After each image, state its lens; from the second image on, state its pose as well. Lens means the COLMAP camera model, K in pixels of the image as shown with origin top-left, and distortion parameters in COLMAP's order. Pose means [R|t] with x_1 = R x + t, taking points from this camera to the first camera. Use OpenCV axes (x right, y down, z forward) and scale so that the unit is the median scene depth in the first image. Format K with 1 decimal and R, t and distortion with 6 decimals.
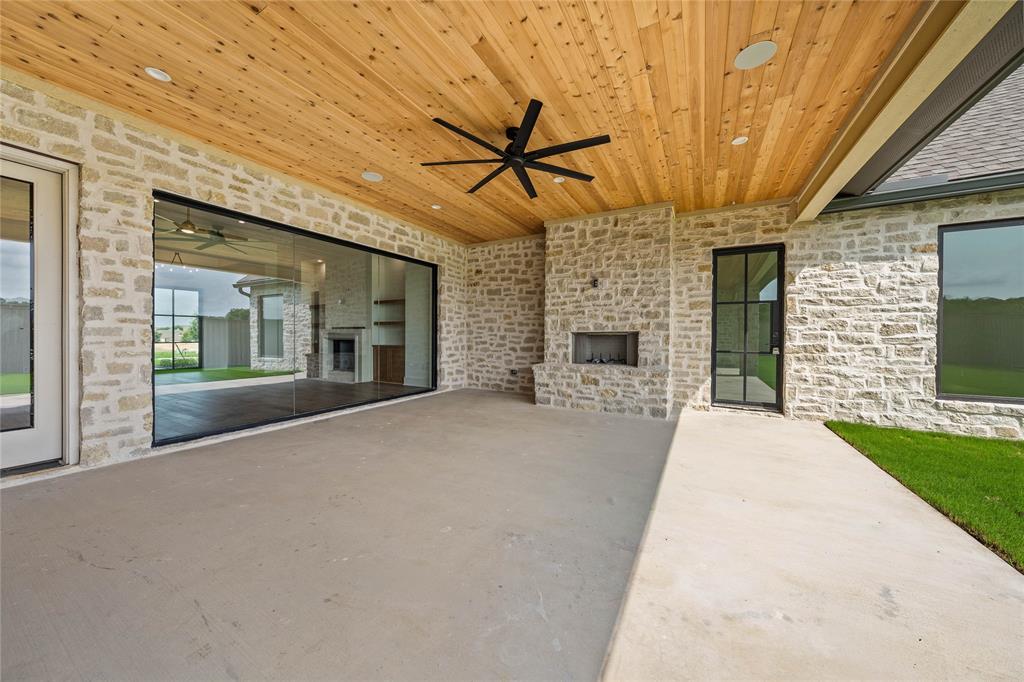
lens RADIAL K [[347.8, 0, 514.9], [0, 347.8, 338.9], [0, 0, 1]] dist [-0.004267, 0.000688]
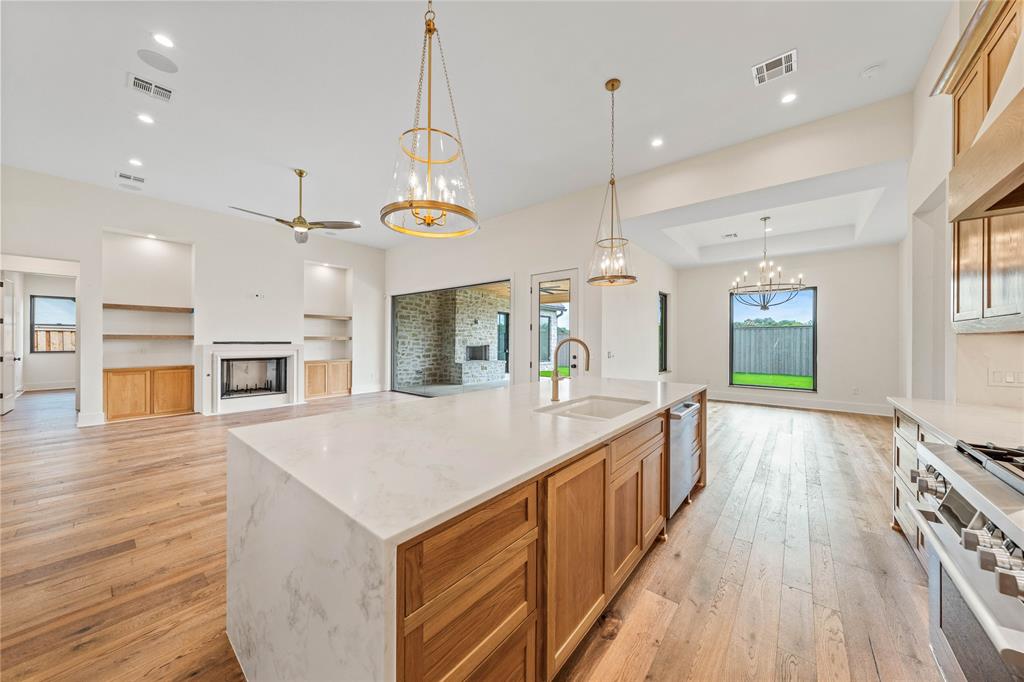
lens RADIAL K [[347.8, 0, 515.5], [0, 347.8, 340.3], [0, 0, 1]] dist [-0.004267, 0.000688]
pose [[0.173818, -0.006077, 0.984759, -1.808193], [0.004870, 0.999974, 0.005311, -0.060235], [-0.984766, 0.003872, 0.173843, 0.410031]]
